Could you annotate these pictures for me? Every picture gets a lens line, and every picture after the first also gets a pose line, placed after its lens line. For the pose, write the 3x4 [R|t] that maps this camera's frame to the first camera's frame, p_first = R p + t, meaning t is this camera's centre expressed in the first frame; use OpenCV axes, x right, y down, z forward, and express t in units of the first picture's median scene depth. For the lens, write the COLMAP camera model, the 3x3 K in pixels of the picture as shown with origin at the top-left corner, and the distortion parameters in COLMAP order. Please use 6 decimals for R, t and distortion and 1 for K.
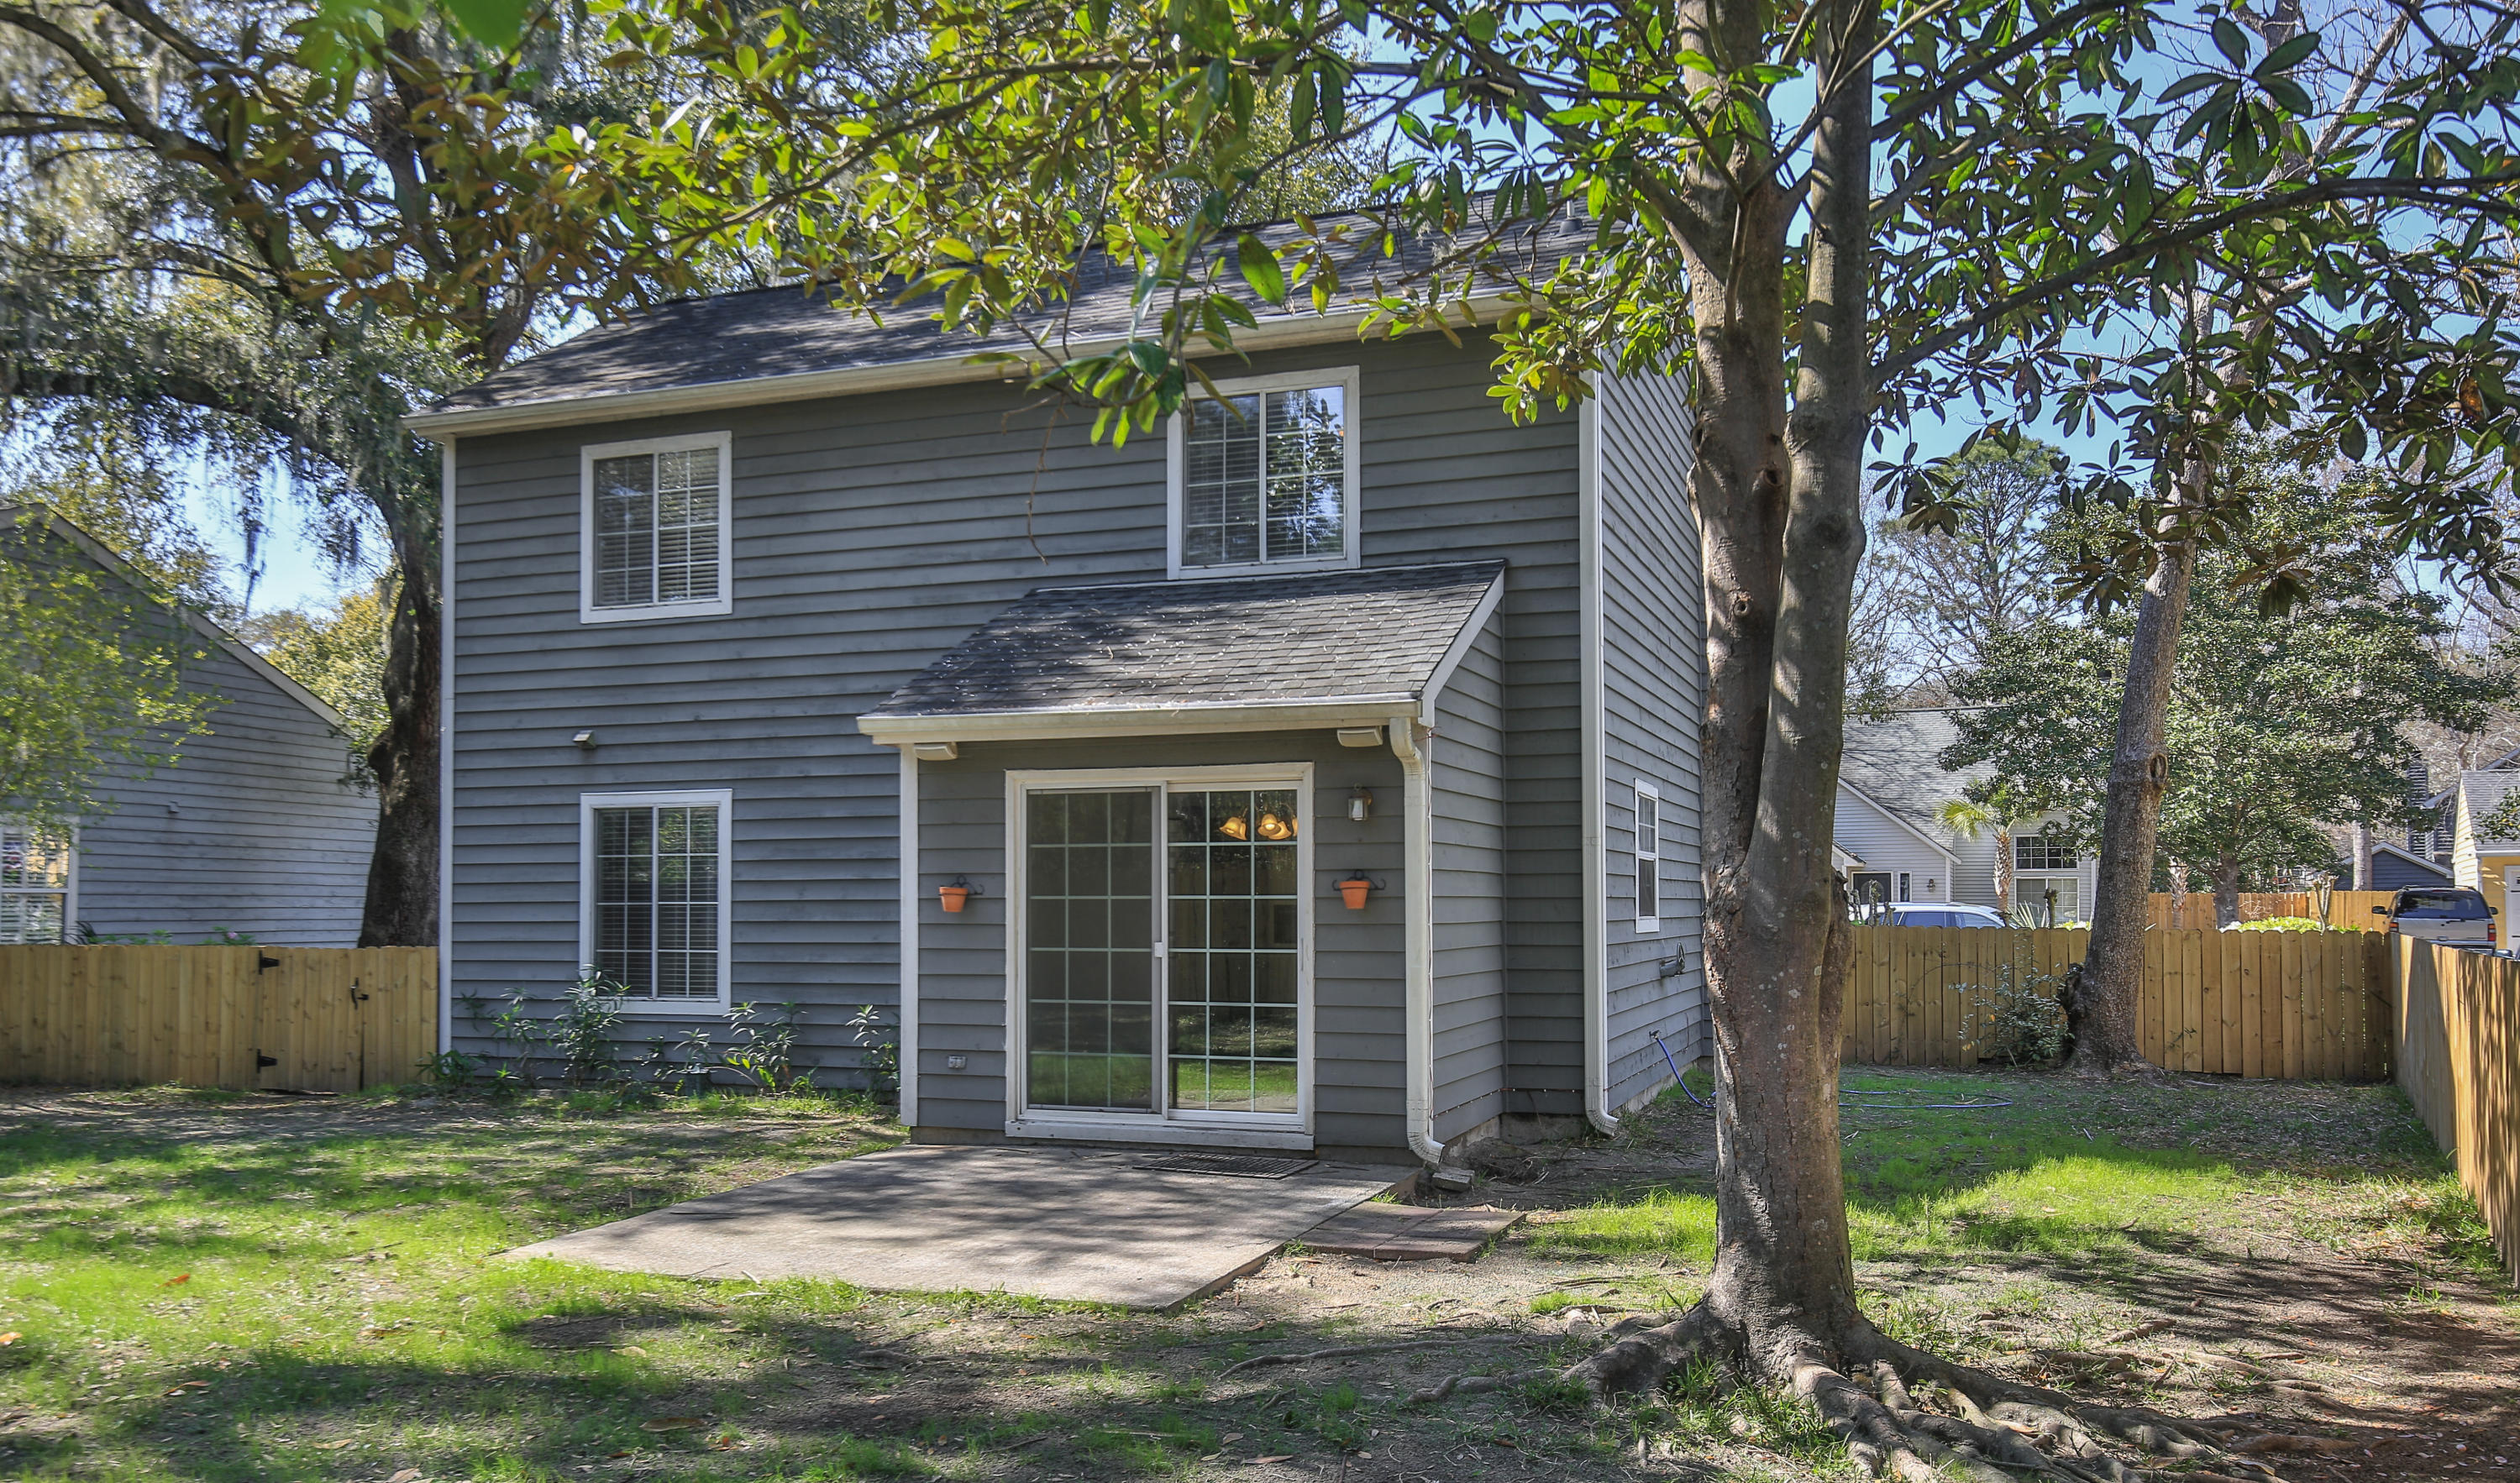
lens RADIAL K [[1906.2, 0, 1258.4], [0, 1906.2, 850.9], [0, 0, 1]] dist [0.003030, -0.000696]
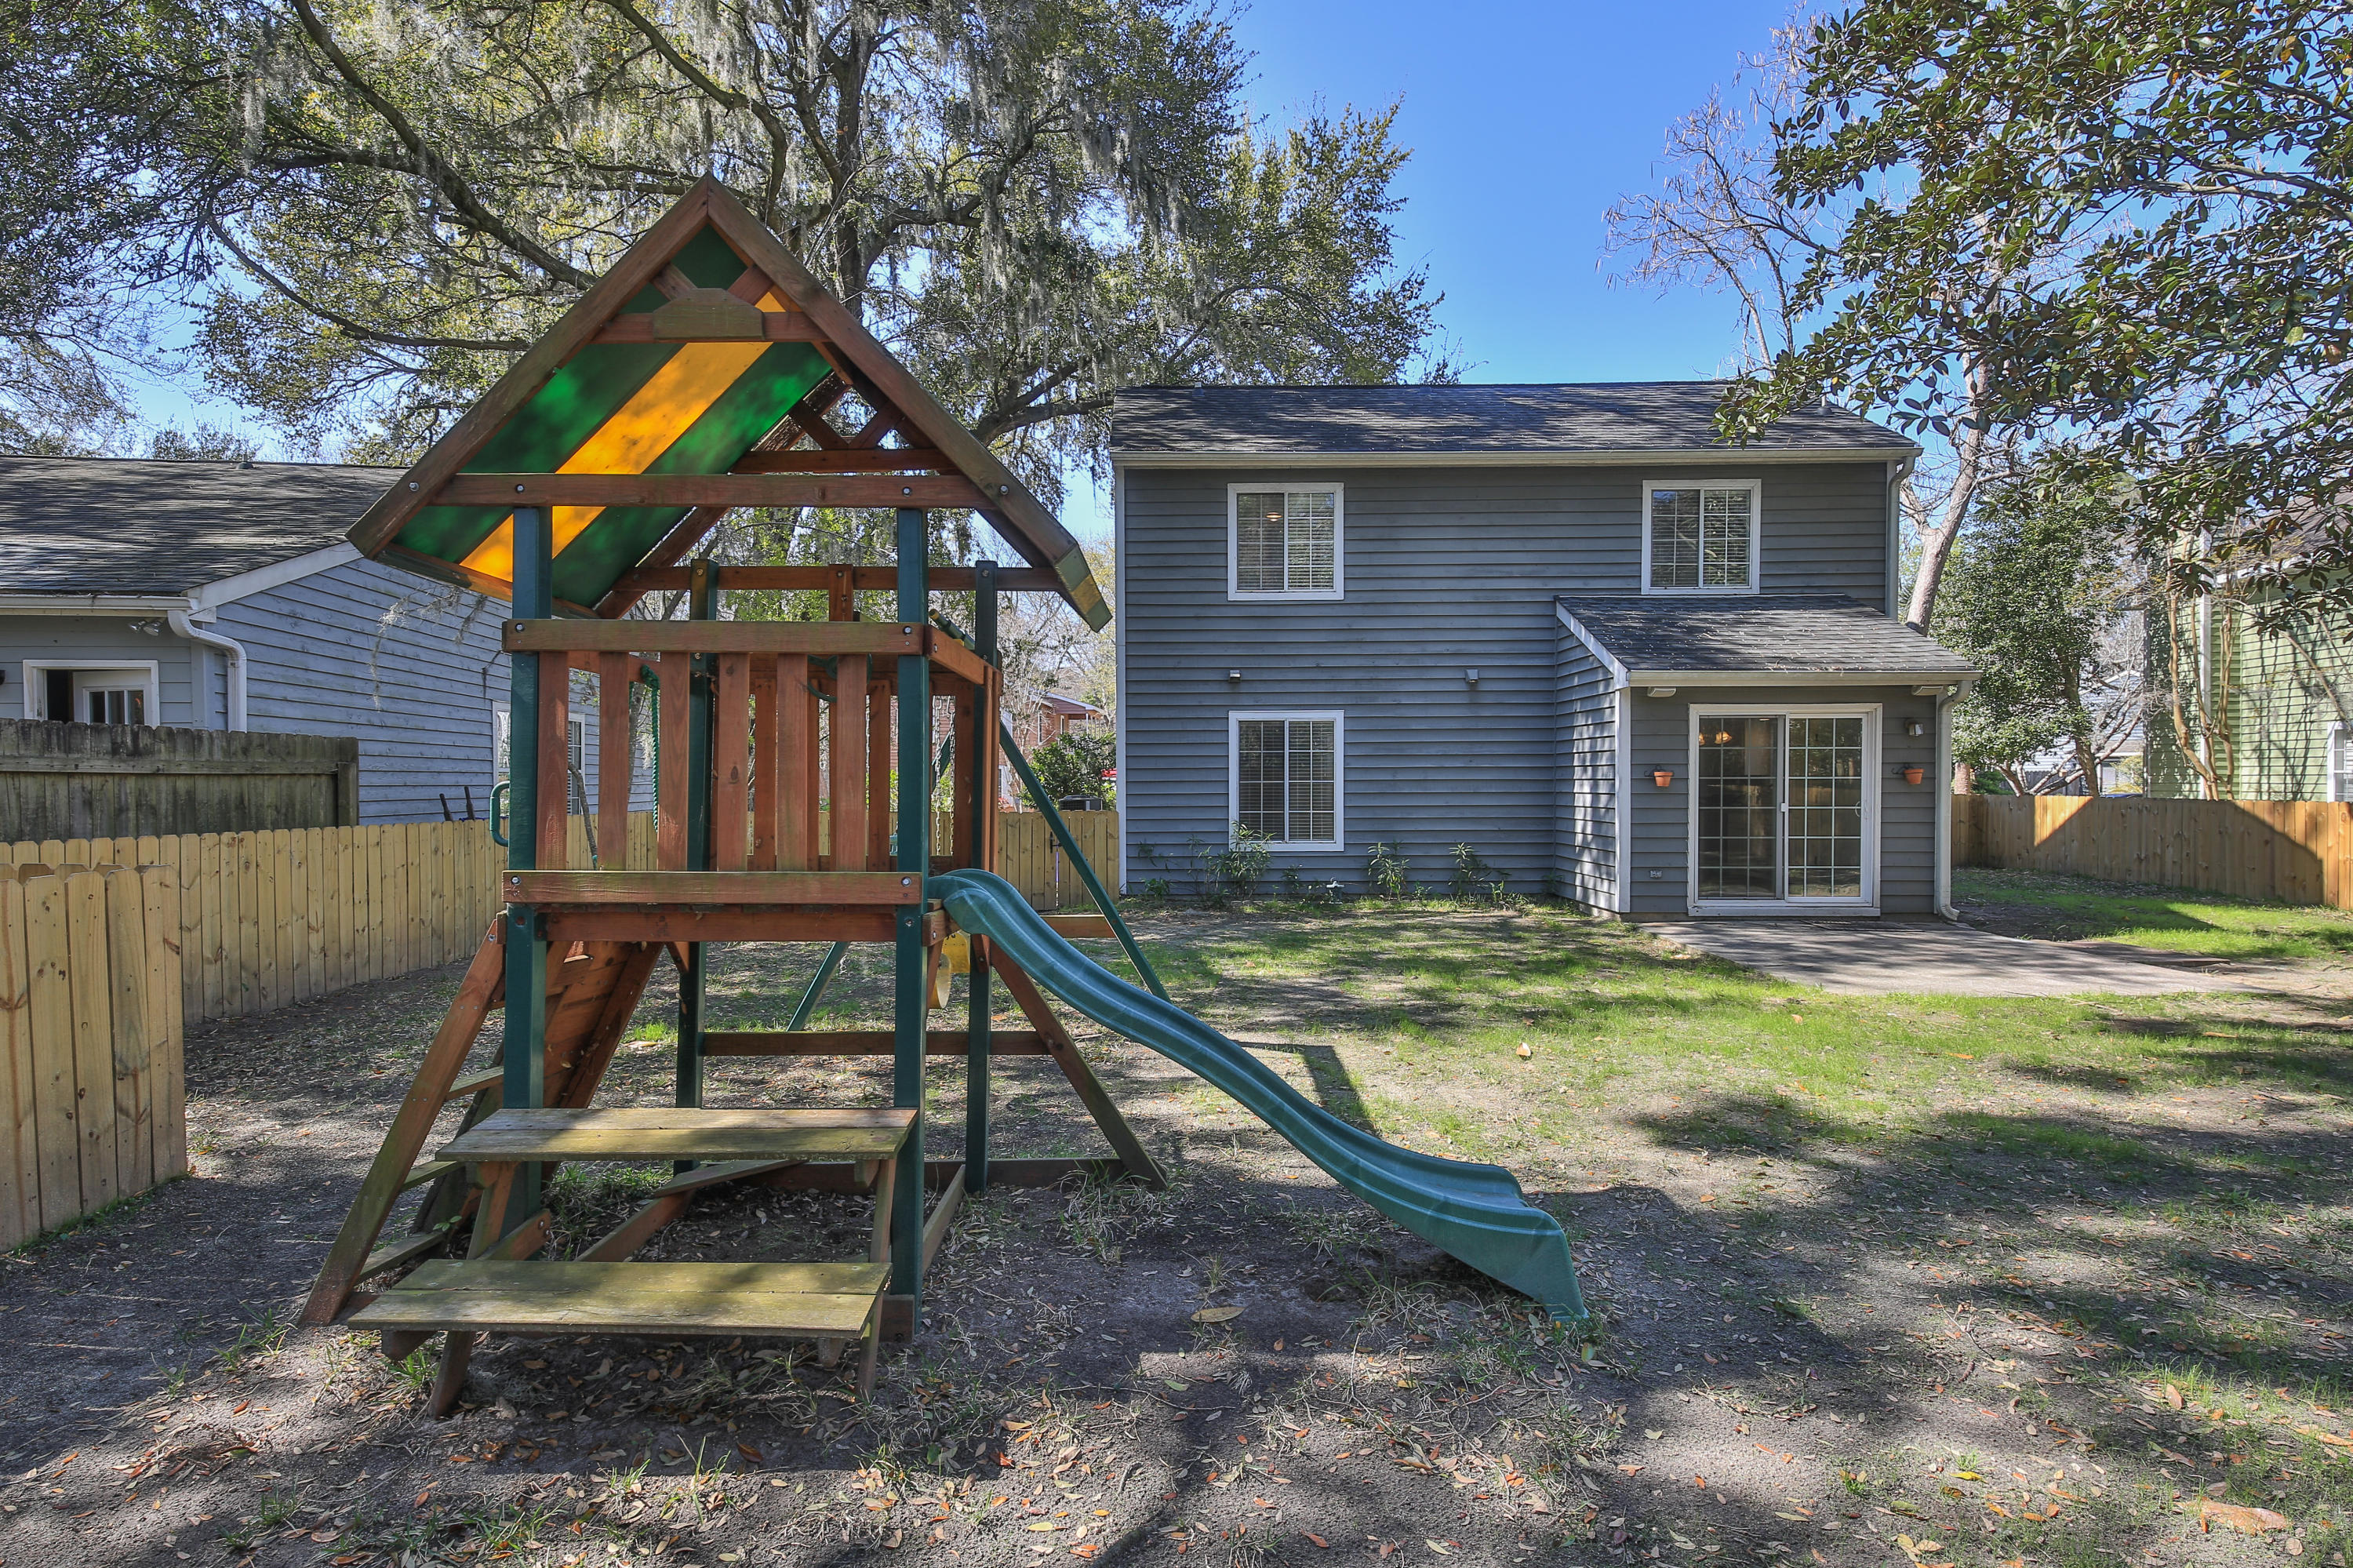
lens RADIAL K [[1107.7, 0, 1157.4], [0, 1107.7, 800.4], [0, 0, 1]] dist [0.031120, -0.001354]
pose [[0.938643, -0.008687, 0.344781, -0.808583], [-0.007760, 0.998898, 0.046293, 0.001384], [-0.344803, -0.046128, 0.937541, 0.191562]]
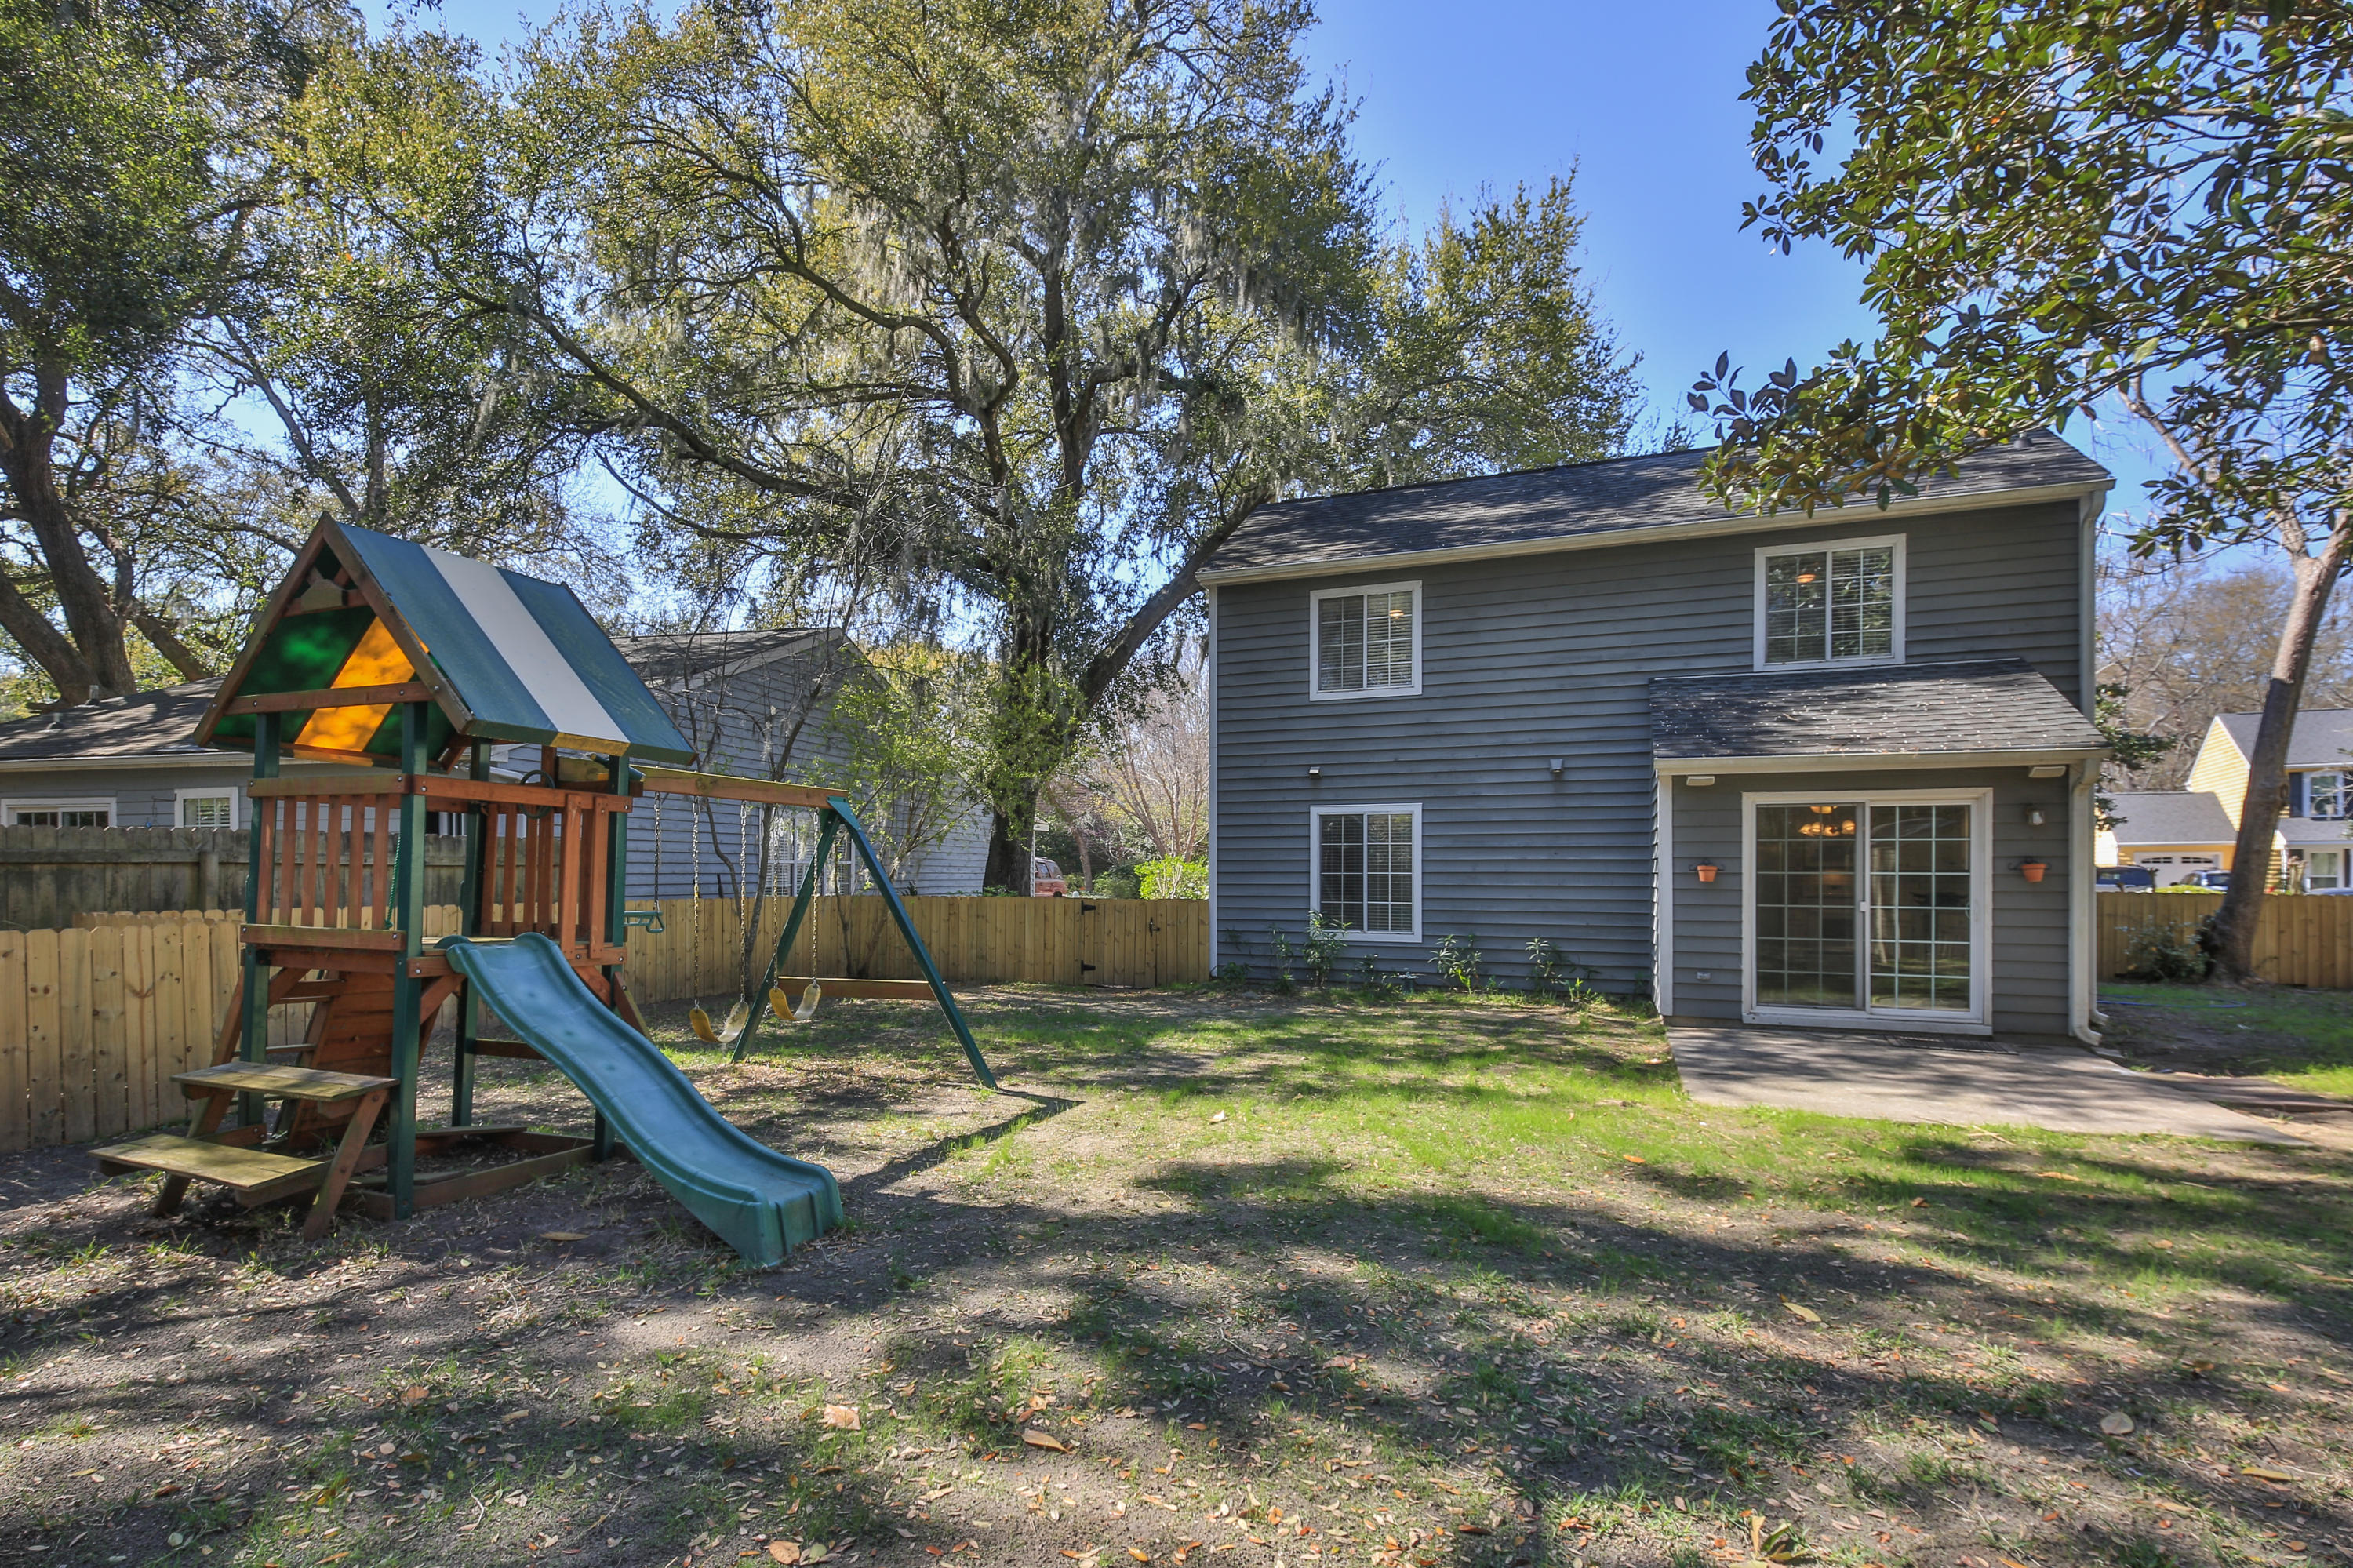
lens RADIAL K [[1110.9, 0, 1153.6], [0, 1110.9, 871.1], [0, 0, 1]] dist [0.018358, -0.001130]
pose [[0.999586, 0.004365, -0.028452, -0.517537], [-0.003508, 0.999540, 0.030119, -0.002687], [0.028570, -0.030007, 0.999141, 0.051025]]
